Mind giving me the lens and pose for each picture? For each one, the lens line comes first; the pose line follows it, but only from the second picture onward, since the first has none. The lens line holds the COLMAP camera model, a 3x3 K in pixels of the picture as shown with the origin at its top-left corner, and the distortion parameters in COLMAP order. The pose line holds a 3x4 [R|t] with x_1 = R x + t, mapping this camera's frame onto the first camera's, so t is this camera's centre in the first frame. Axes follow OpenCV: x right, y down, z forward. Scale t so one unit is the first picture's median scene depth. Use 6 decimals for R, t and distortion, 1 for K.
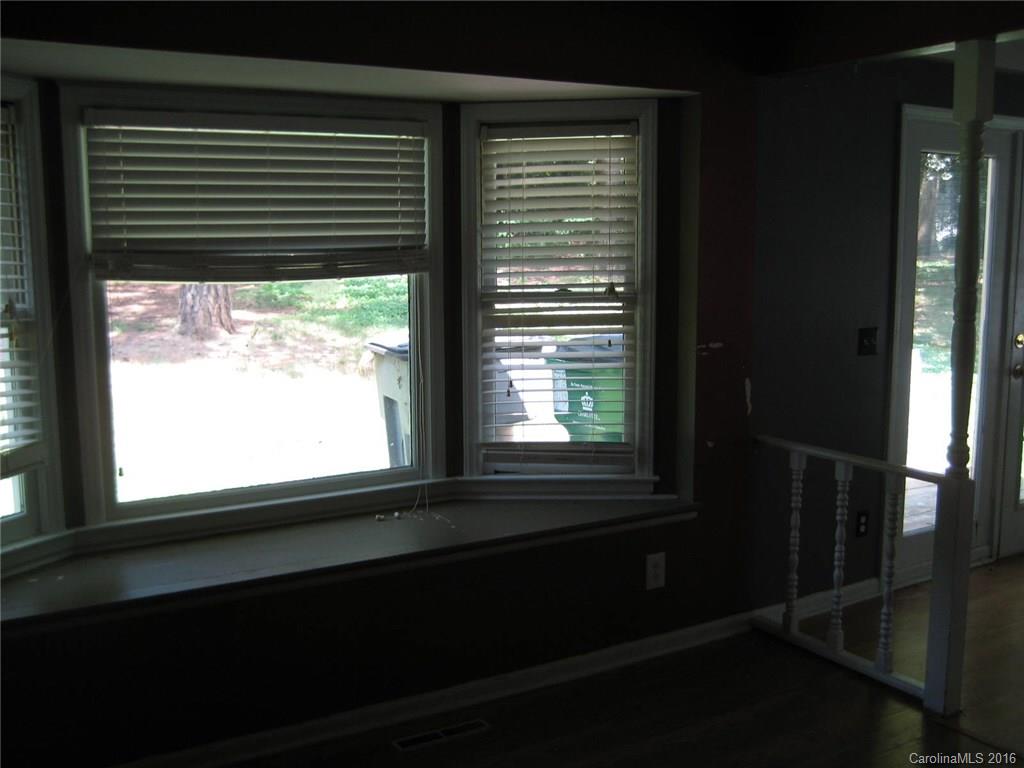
lens RADIAL K [[1086.9, 0, 512.0], [0, 1086.9, 384.0], [0, 0, 1]] dist [-0.097054, 0.015242]
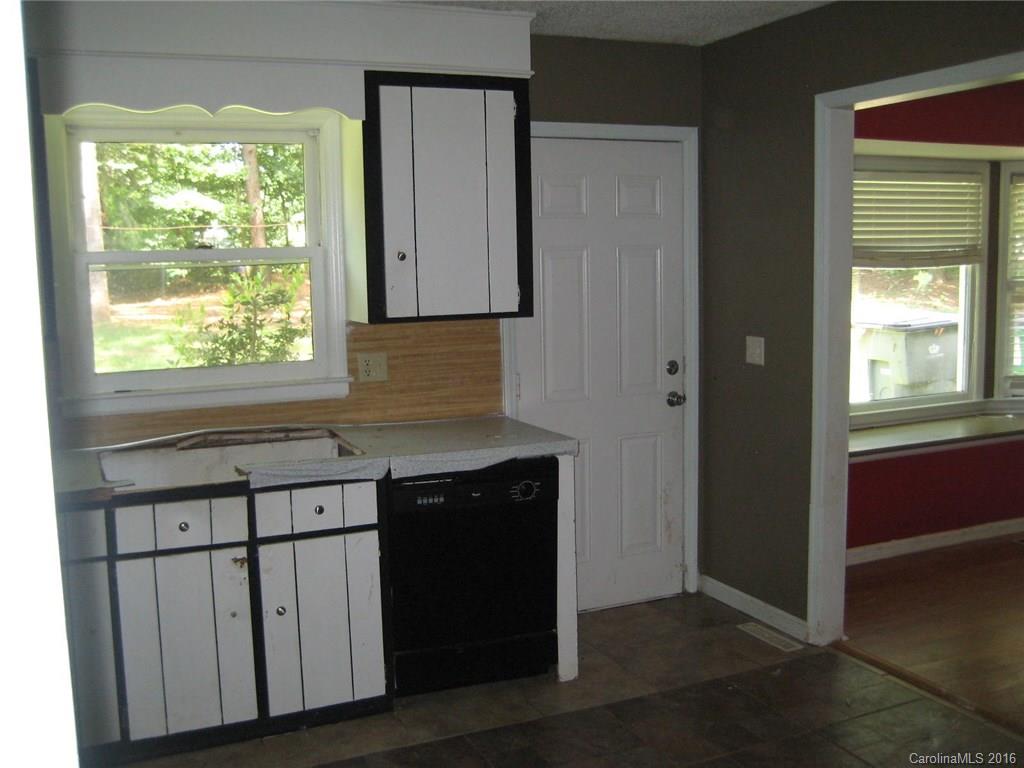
lens RADIAL K [[1045.4, 0, 512.0], [0, 1045.4, 384.0], [0, 0, 1]] dist [-0.101704, -0.003195]
pose [[0.990000, -0.000604, -0.141068, -0.540226], [-0.002120, 0.999814, -0.019156, 0.097474], [0.141053, 0.019264, 0.989815, -0.576089]]
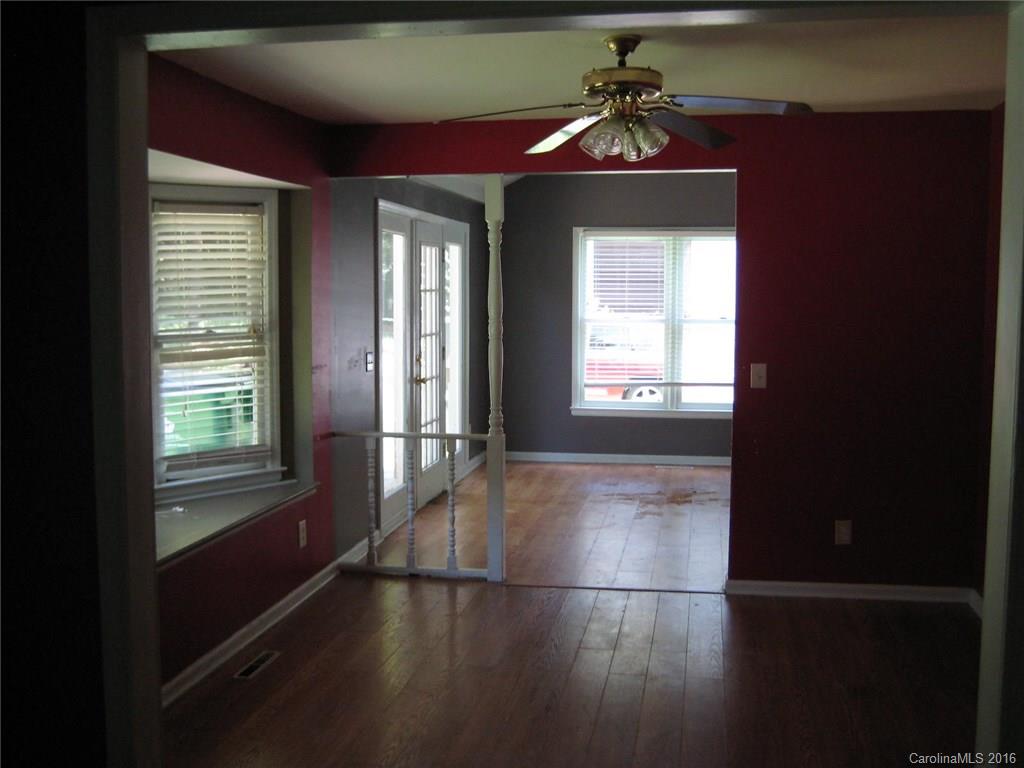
lens RADIAL K [[1045.4, 0, 512.0], [0, 1045.4, 384.0], [0, 0, 1]] dist [-0.101704, -0.003195]
pose [[0.673302, -0.063802, 0.736610, -0.627468], [0.101077, 0.994859, -0.006220, 0.019579], [-0.732426, 0.078642, 0.676289, -0.088562]]
